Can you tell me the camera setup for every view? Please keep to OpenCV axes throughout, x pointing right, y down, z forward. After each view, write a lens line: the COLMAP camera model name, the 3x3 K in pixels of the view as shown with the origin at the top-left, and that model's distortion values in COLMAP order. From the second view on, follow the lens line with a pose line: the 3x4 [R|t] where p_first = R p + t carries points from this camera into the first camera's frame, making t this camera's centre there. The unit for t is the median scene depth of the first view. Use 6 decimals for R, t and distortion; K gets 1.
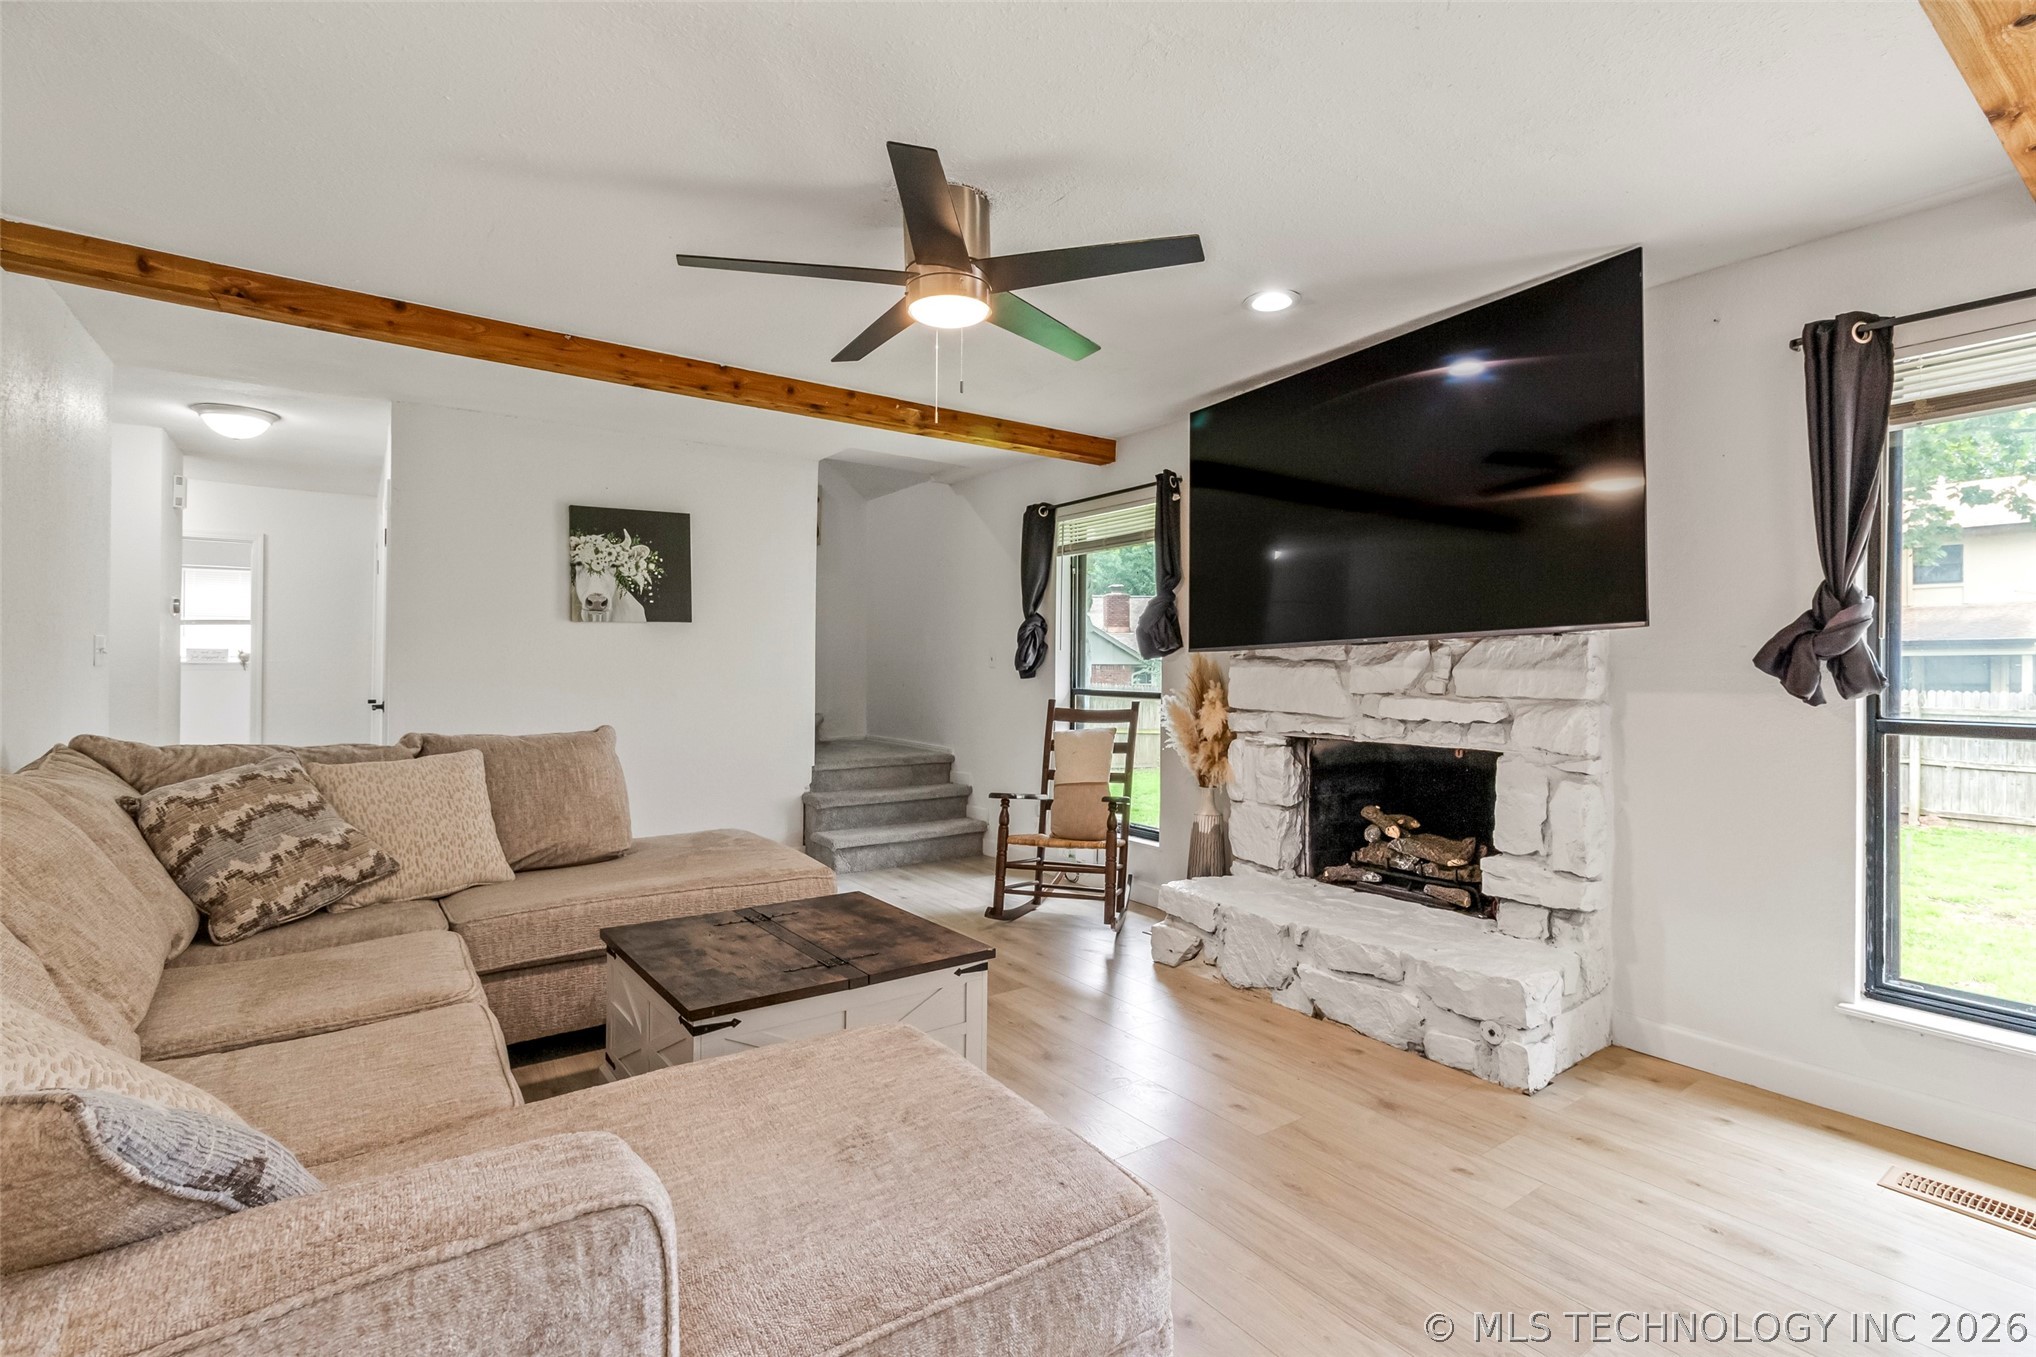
lens RADIAL K [[951.8, 0, 1067.0], [0, 951.8, 664.8], [0, 0, 1]] dist [-0.003396, 0.000851]
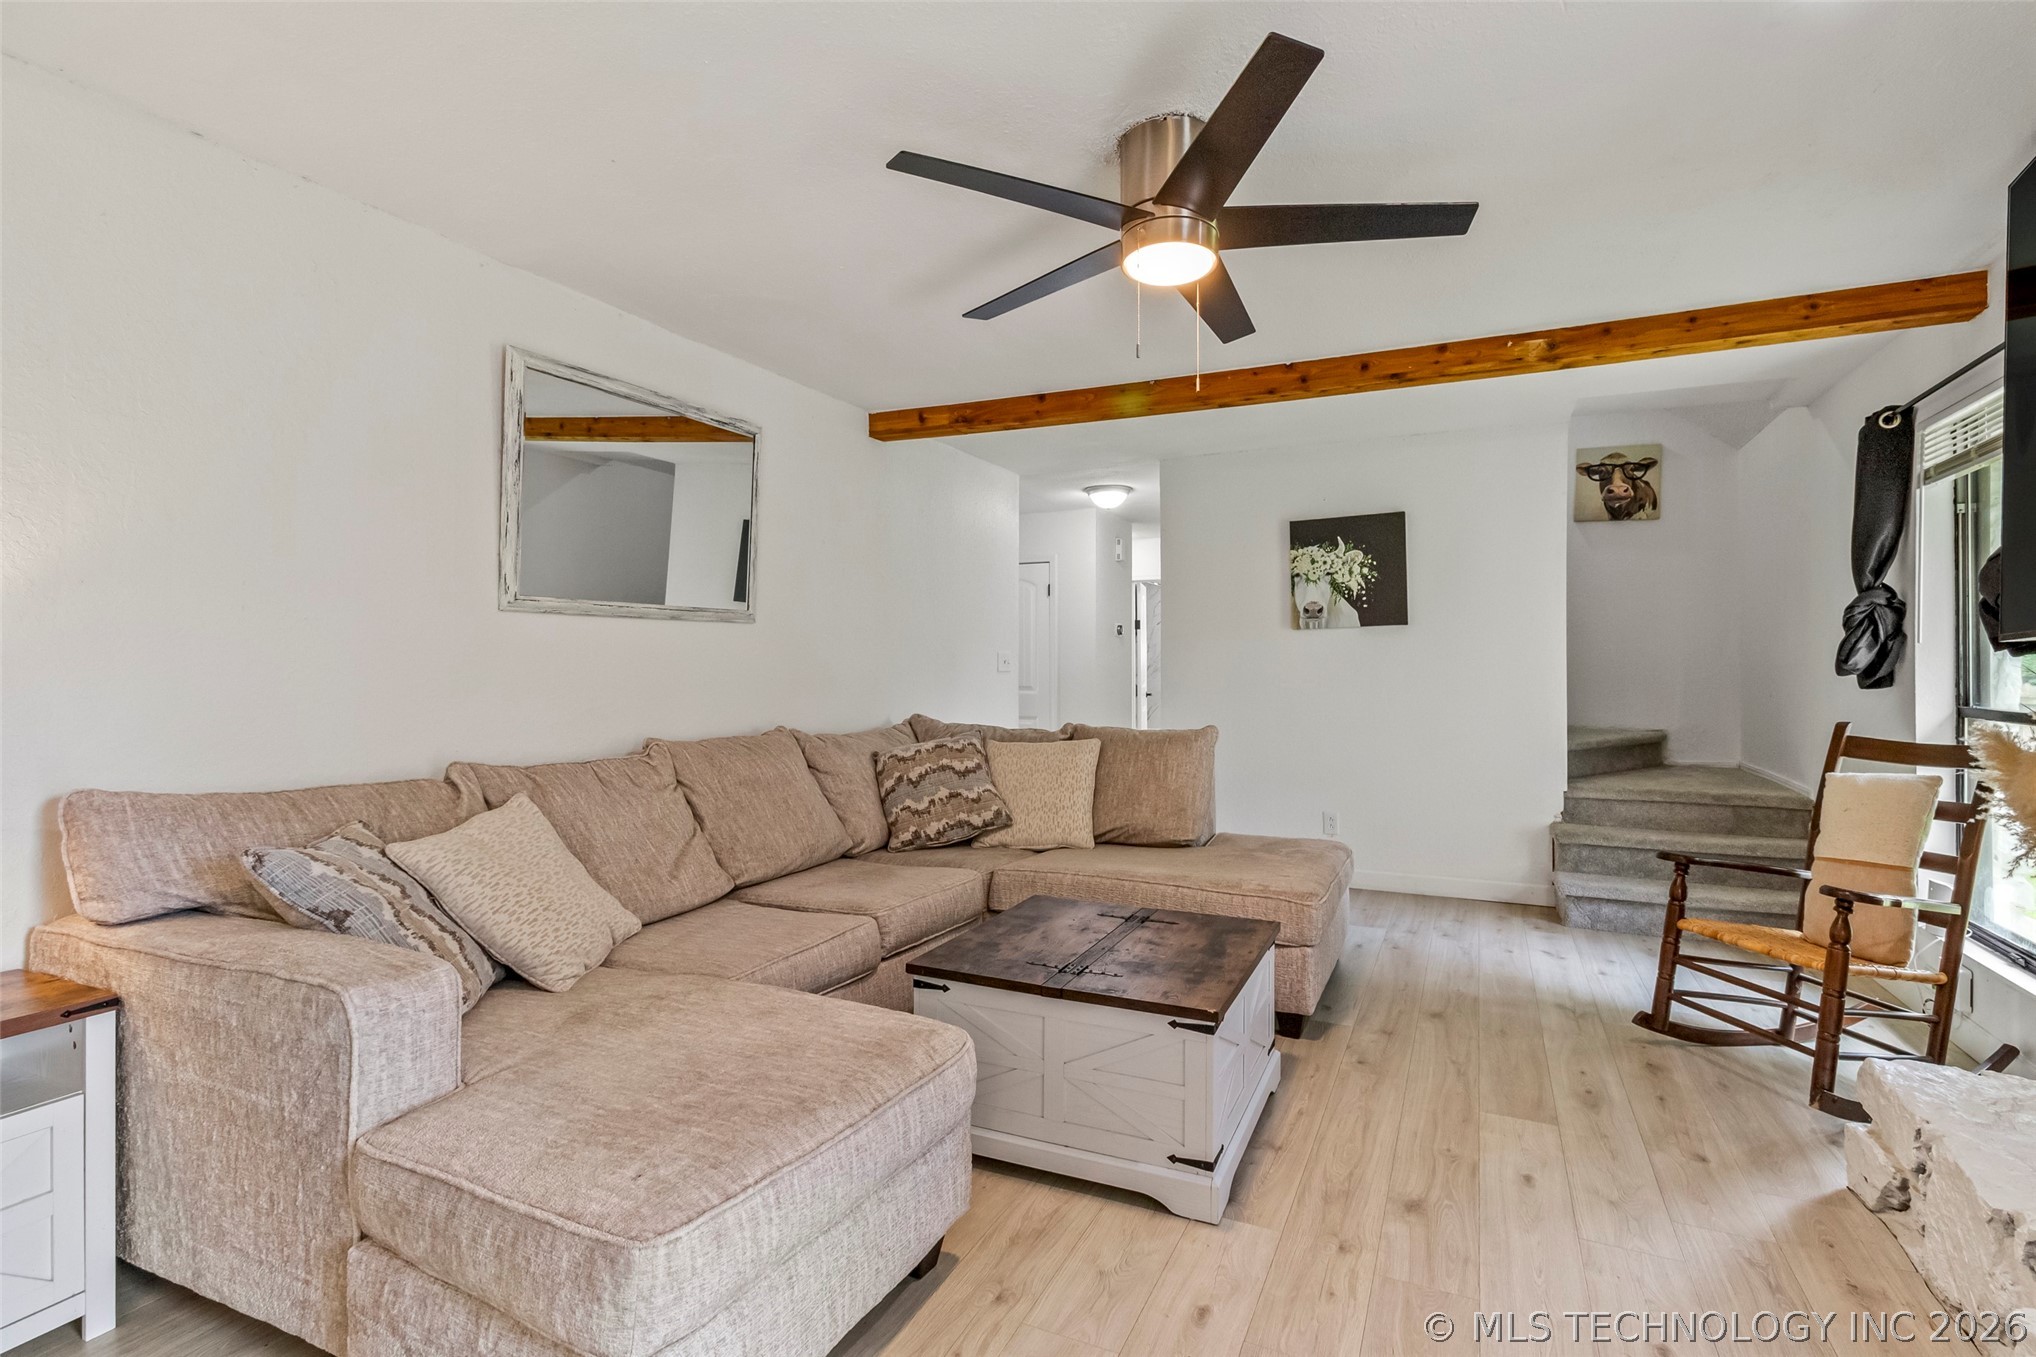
lens RADIAL K [[951.8, 0, 1029.9], [0, 951.8, 662.5], [0, 0, 1]] dist [-0.003396, 0.000851]
pose [[0.468669, -0.010538, -0.883311, 0.425263], [0.003287, 0.999943, -0.010185, 0.002734], [0.883368, 0.001870, 0.468677, 0.346201]]
